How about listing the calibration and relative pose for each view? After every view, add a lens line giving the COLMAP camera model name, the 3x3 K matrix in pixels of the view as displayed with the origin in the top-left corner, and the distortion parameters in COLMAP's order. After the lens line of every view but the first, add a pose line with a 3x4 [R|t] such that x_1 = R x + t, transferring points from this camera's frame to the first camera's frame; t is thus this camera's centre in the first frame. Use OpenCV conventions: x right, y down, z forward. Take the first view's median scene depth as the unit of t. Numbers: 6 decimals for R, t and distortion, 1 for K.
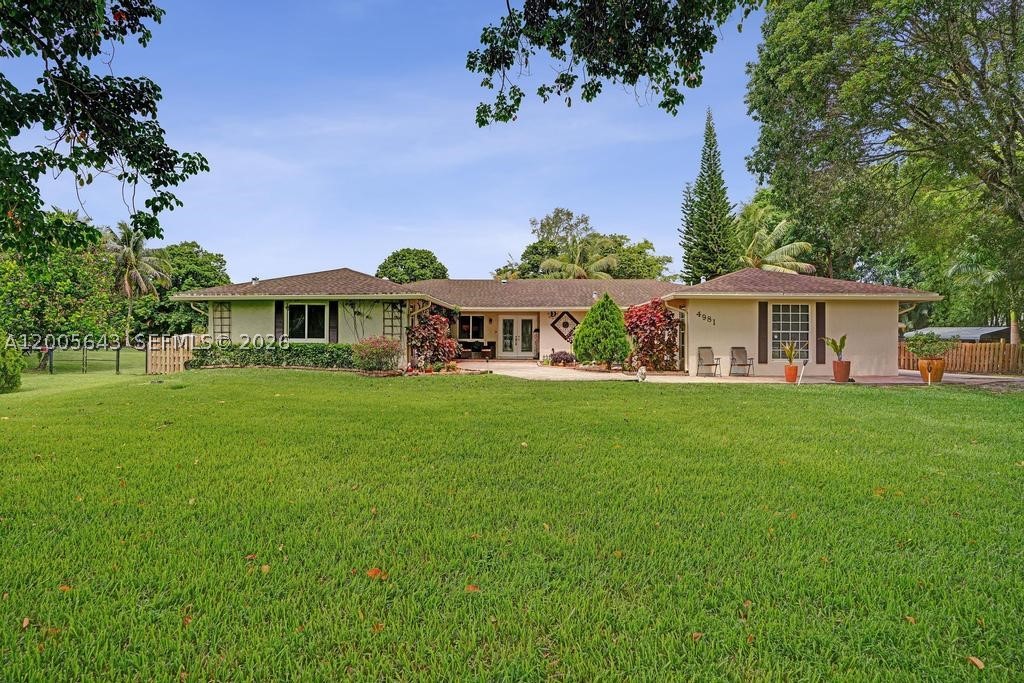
lens RADIAL K [[508.1, 0, 512.0], [0, 508.1, 341.5], [0, 0, 1]] dist [-0.002834, 0.000336]
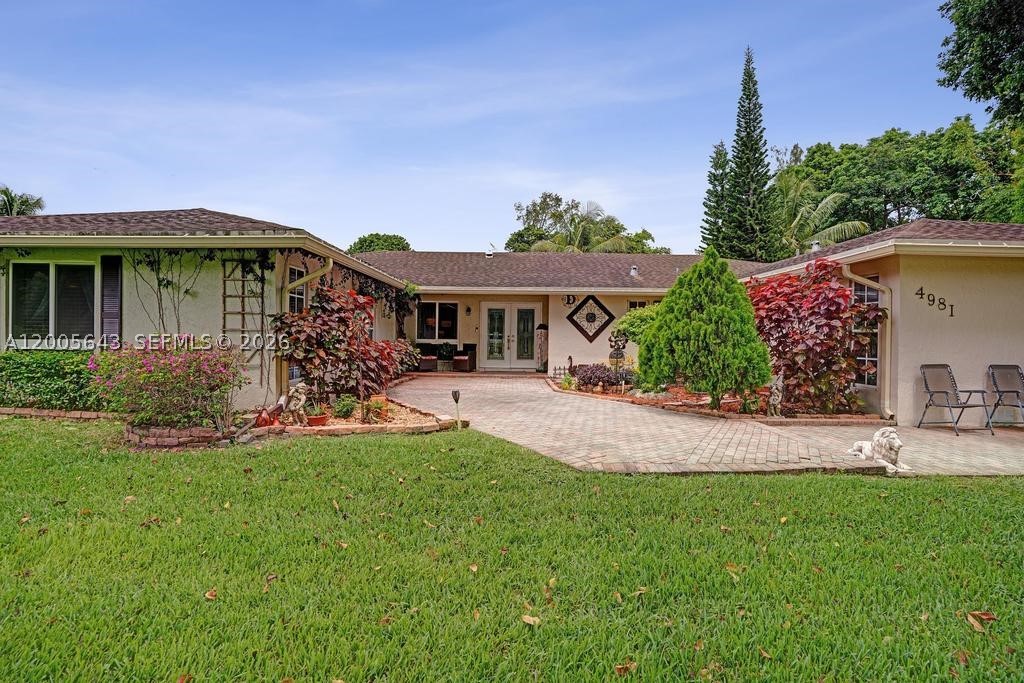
lens RADIAL K [[508.1, 0, 512.0], [0, 508.1, 341.5], [0, 0, 1]] dist [-0.002834, 0.000336]
pose [[0.999190, 0.007312, 0.039573, -0.013306], [-0.007519, 0.999959, 0.005091, -0.006440], [-0.039534, -0.005384, 0.999204, 0.381375]]
